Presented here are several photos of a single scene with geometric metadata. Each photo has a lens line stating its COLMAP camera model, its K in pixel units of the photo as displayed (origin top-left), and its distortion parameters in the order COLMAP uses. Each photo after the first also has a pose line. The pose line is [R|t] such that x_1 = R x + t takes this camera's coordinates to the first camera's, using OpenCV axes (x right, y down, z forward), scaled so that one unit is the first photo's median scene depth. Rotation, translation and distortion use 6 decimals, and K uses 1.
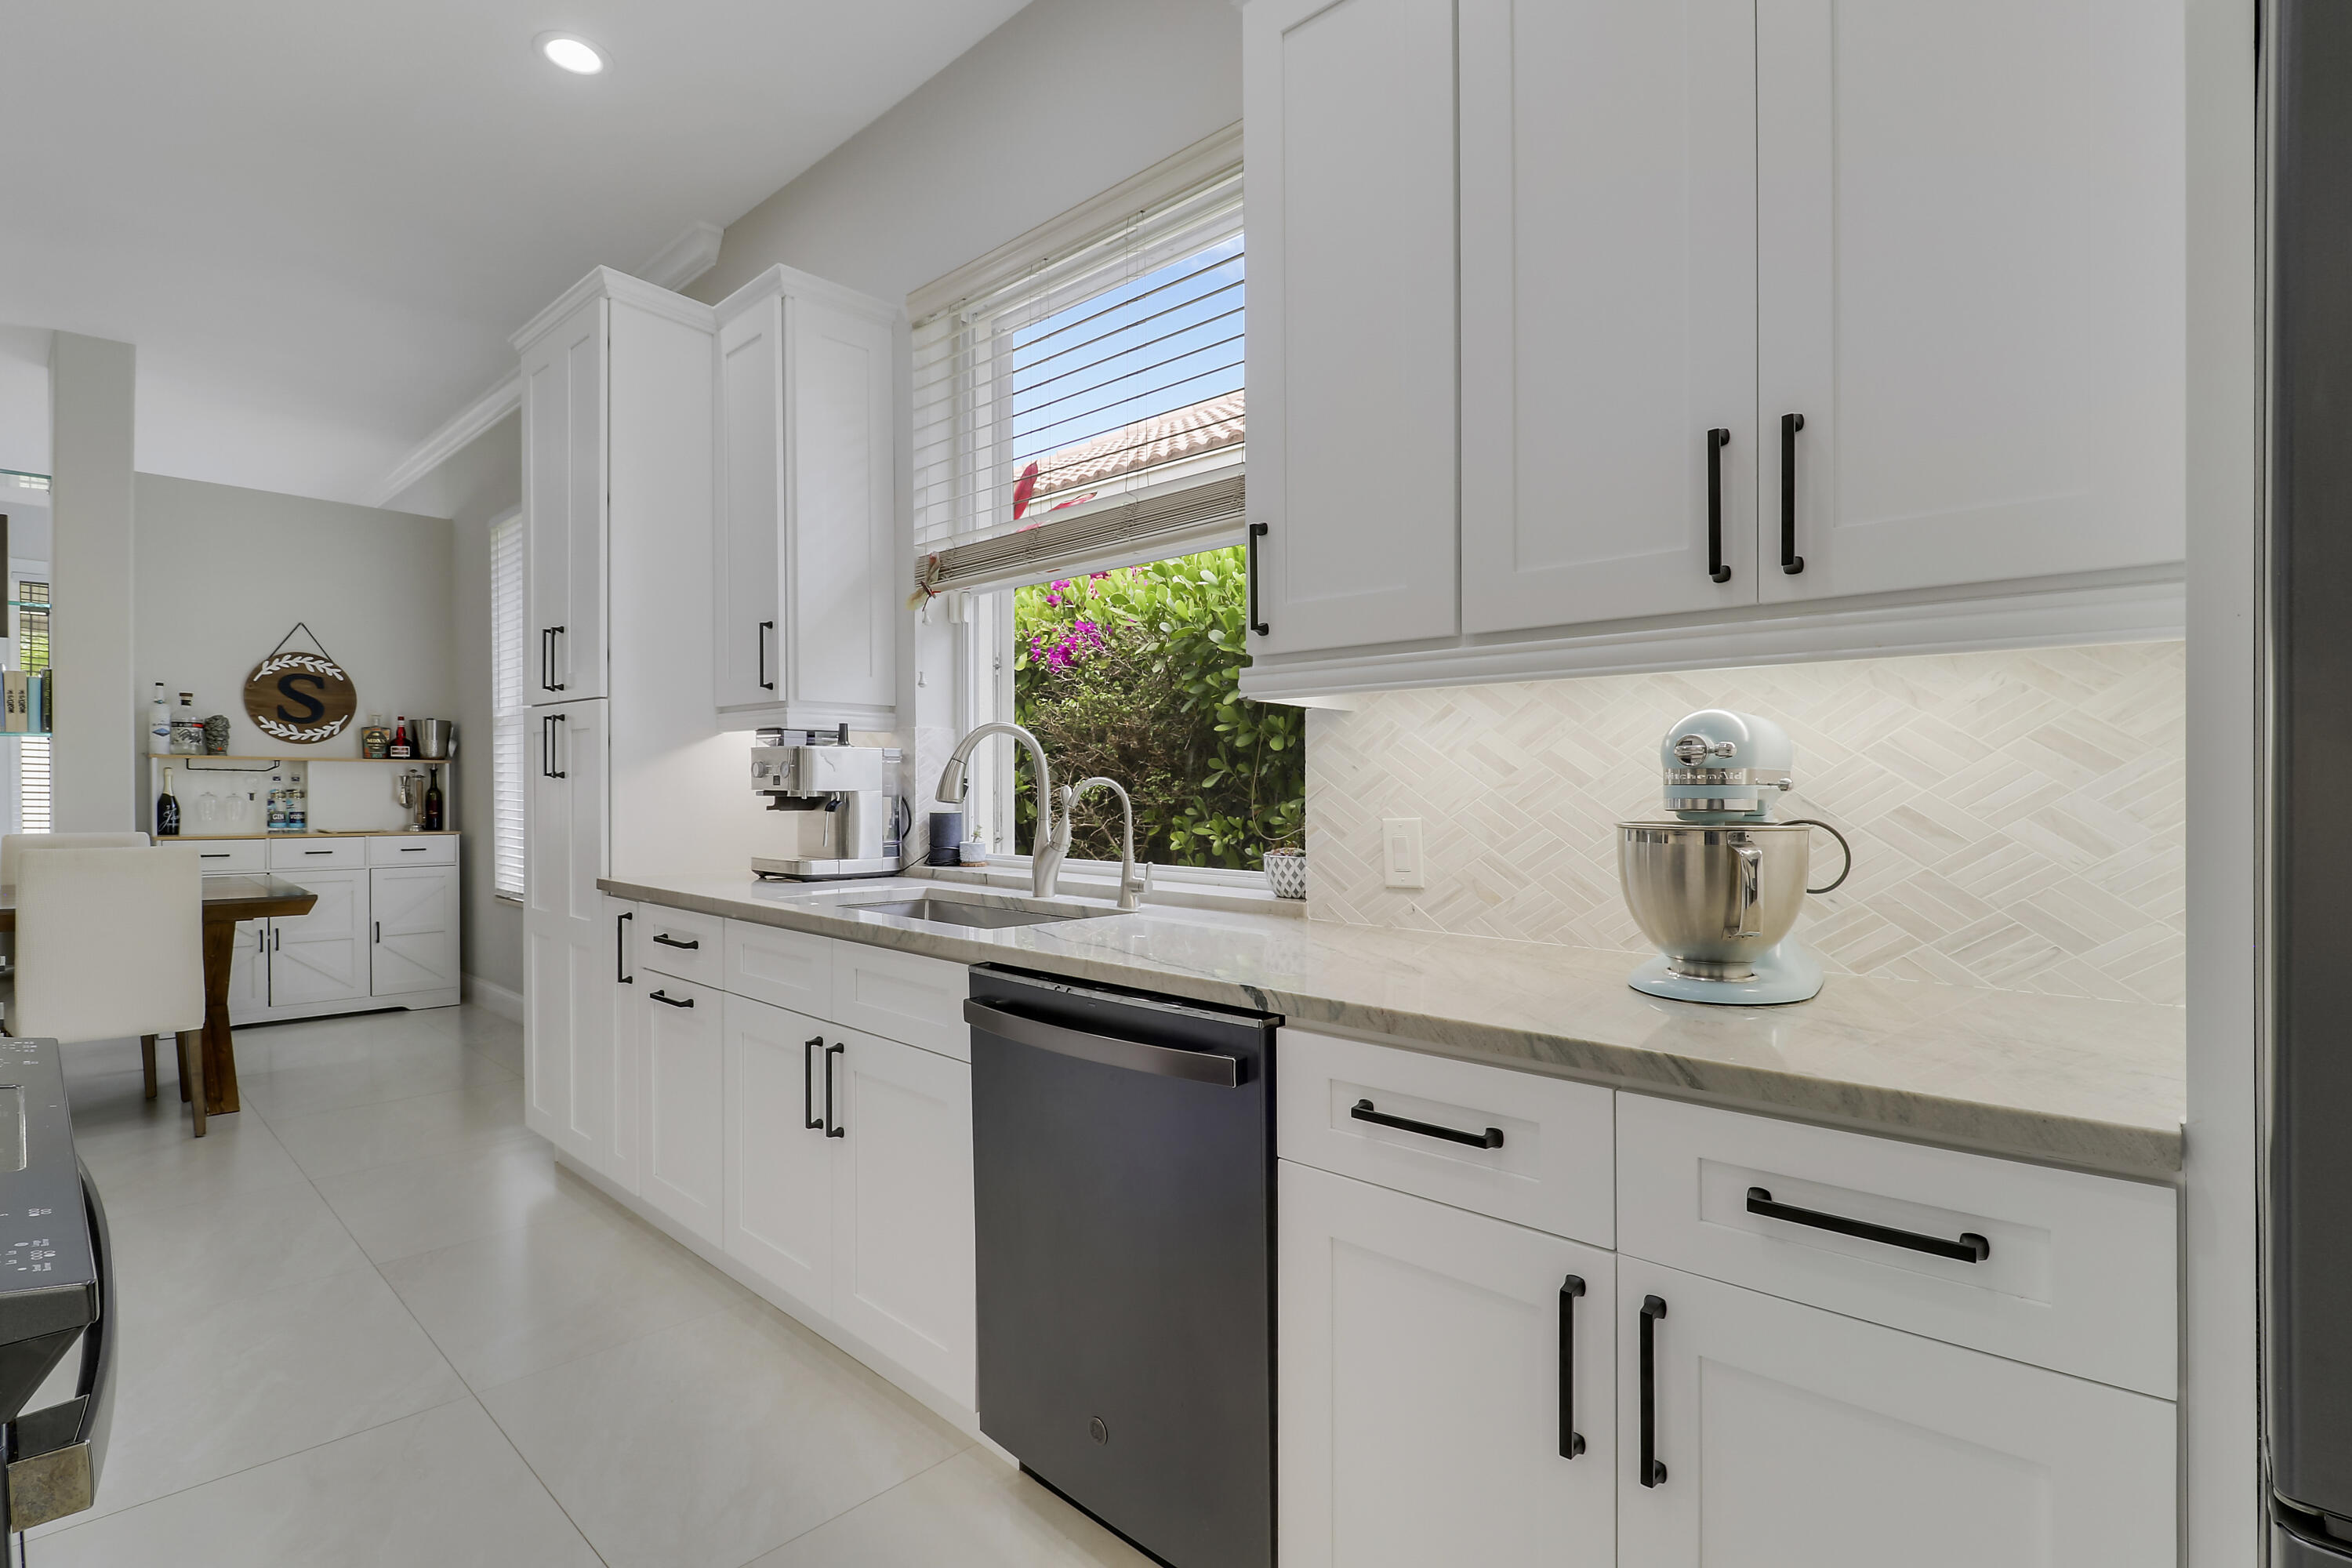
lens RADIAL K [[1102.1, 0, 1184.0], [0, 1102.1, 789.8], [0, 0, 1]] dist [0.011749, -0.021338]
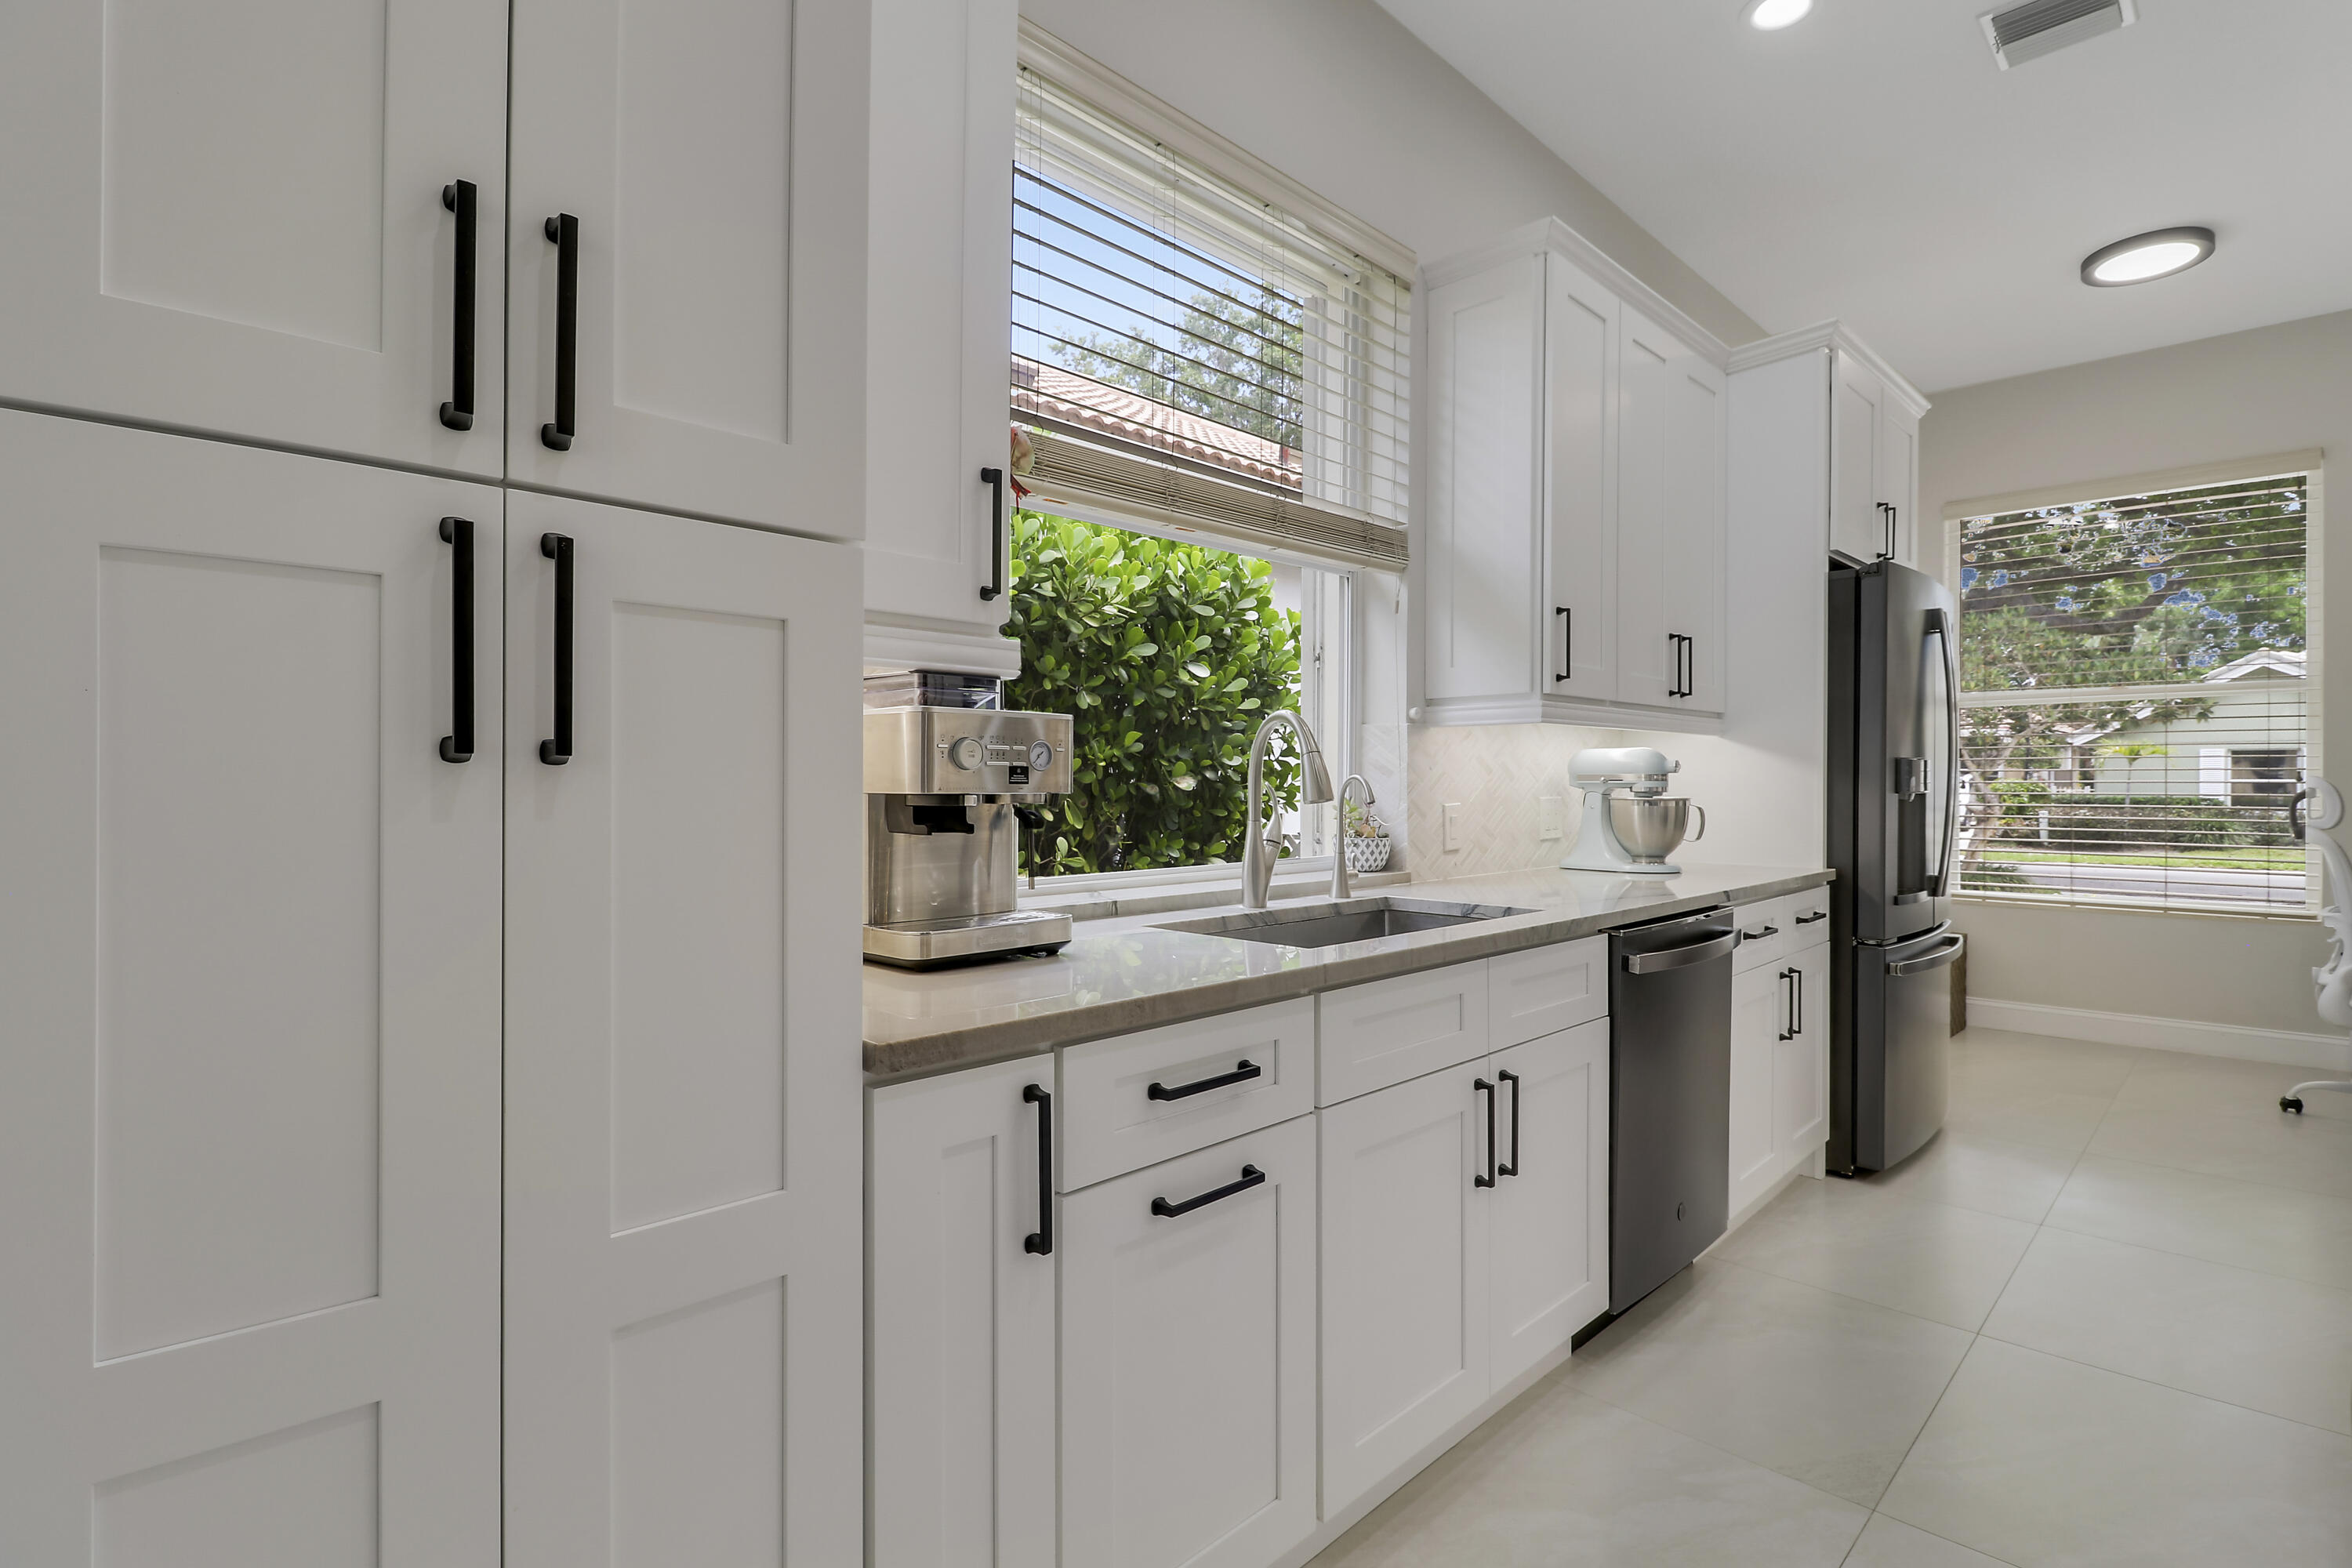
lens RADIAL K [[1117.4, 0, 1191.7], [0, 1117.4, 778.9], [0, 0, 1]] dist [-0.001916, -0.000477]
pose [[0.068123, -0.008619, 0.997640, -1.039154], [-0.003988, 0.999952, 0.008912, -0.014934], [-0.997669, -0.004585, 0.068085, 0.983548]]
